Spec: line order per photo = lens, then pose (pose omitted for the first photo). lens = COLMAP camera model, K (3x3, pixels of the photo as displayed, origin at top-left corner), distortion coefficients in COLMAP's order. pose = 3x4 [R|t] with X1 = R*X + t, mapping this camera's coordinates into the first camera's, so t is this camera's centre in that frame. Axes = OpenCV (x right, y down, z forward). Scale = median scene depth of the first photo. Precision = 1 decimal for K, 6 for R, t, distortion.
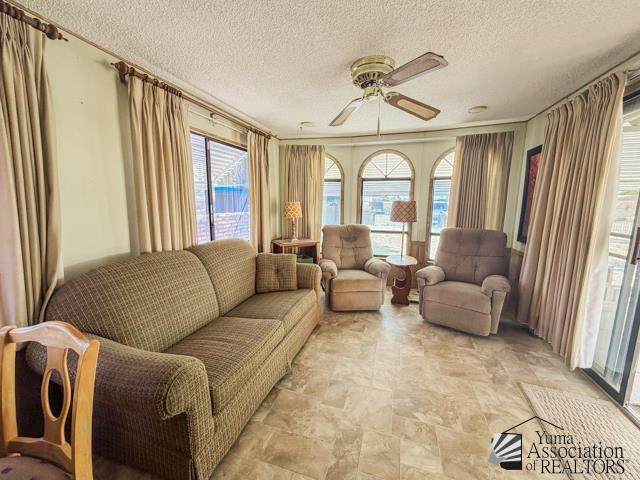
lens RADIAL K [[258.8, 0, 319.8], [0, 258.8, 240.3], [0, 0, 1]] dist [-0.004247, 0.000352]
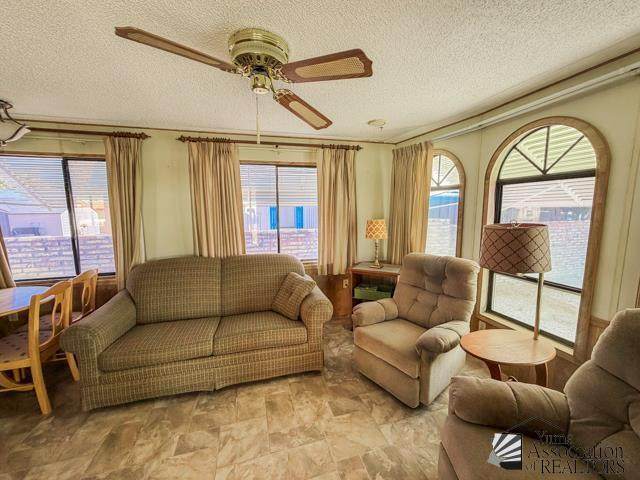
lens RADIAL K [[258.8, 0, 319.4], [0, 258.8, 239.1], [0, 0, 1]] dist [-0.004247, 0.000352]
pose [[0.531807, 0.089356, -0.842138, 0.719531], [-0.112822, 0.993029, 0.034120, -0.135948], [0.839317, 0.076866, 0.538181, 0.593689]]
